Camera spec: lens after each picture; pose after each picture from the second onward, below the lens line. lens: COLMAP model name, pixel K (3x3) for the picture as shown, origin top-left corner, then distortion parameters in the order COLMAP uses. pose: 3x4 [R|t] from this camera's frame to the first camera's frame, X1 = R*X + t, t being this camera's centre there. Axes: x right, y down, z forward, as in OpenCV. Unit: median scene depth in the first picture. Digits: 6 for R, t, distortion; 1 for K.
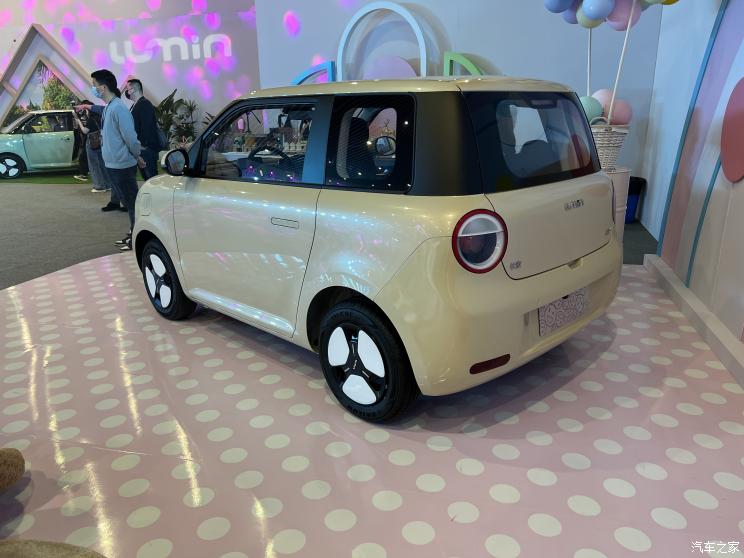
lens RADIAL K [[565.2, 0, 364.6], [0, 565.2, 277.3], [0, 0, 1]] dist [0.027580, -0.034250]
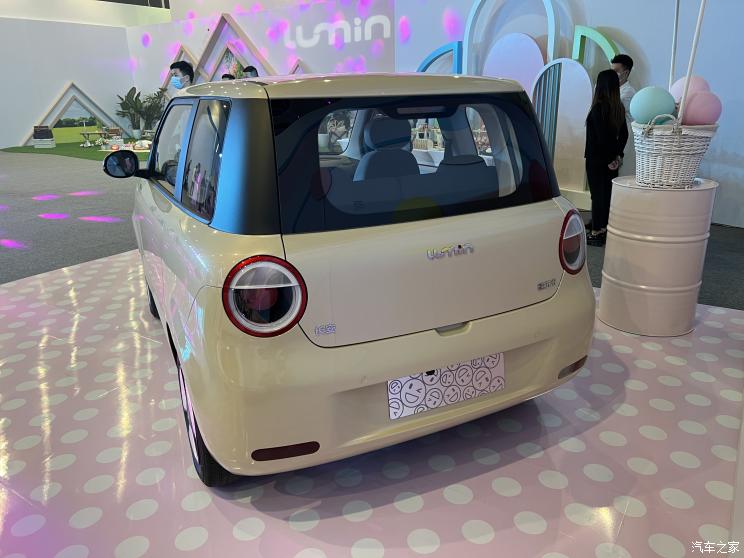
lens RADIAL K [[565.2, 0, 368.1], [0, 565.2, 280.6], [0, 0, 1]] dist [0.027580, -0.034250]
pose [[0.945552, 0.097410, -0.310551, 0.353697], [-0.085061, 0.994960, 0.053096, -0.084834], [0.314158, -0.023789, 0.949073, 0.192562]]
